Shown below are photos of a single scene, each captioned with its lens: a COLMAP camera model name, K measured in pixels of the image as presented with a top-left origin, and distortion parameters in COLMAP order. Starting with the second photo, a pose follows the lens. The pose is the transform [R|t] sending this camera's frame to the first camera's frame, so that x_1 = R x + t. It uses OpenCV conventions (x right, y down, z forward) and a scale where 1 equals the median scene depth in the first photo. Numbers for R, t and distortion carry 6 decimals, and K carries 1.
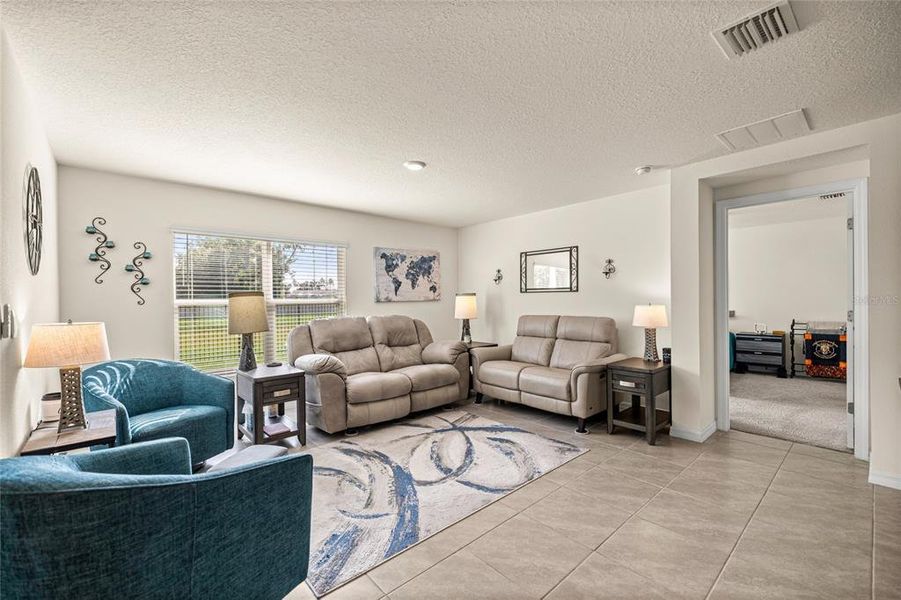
lens RADIAL K [[378.9, 0, 446.8], [0, 378.9, 304.4], [0, 0, 1]] dist [0.004283, -0.000913]
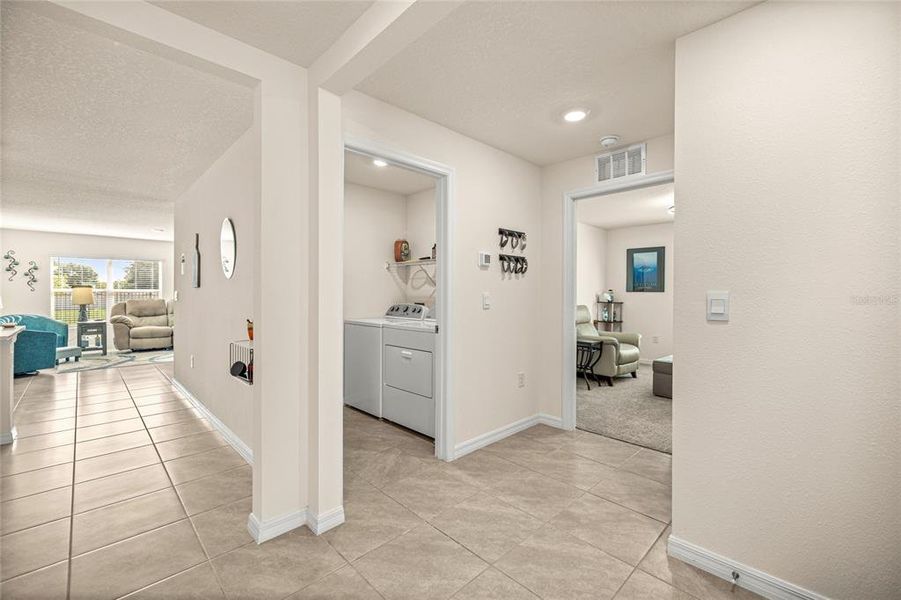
lens RADIAL K [[378.9, 0, 447.0], [0, 378.9, 295.0], [0, 0, 1]] dist [0.004283, -0.000913]
pose [[0.998992, 0.013037, 0.042949, 1.453000], [-0.012655, 0.999878, -0.009166, 0.013361], [-0.043063, 0.008613, 0.999035, -1.251758]]
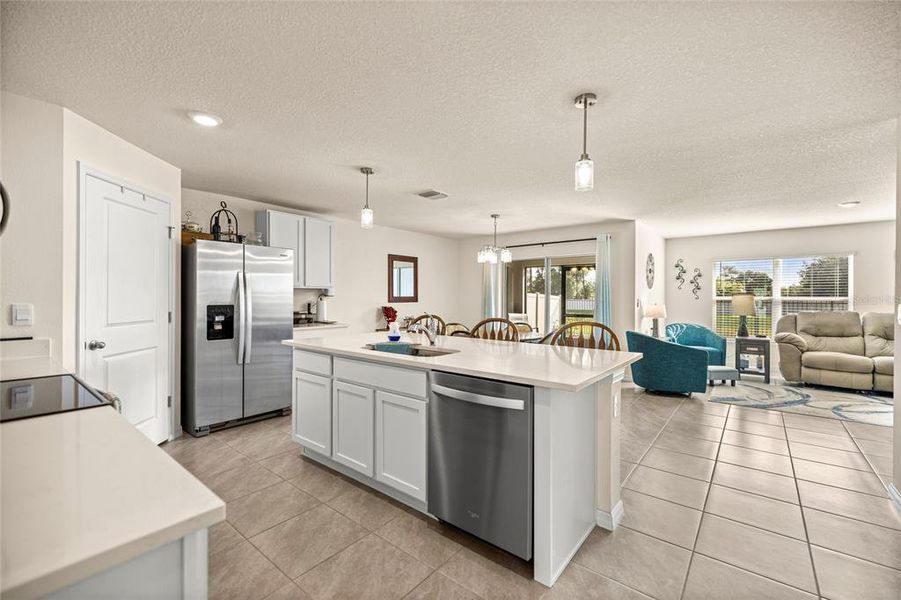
lens RADIAL K [[378.9, 0, 452.1], [0, 378.9, 299.6], [0, 0, 1]] dist [0.004283, -0.000913]
pose [[0.172624, 0.016630, -0.984847, 0.999850], [-0.020113, 0.999709, 0.013355, 0.002546], [0.984783, 0.017503, 0.172908, -0.662261]]
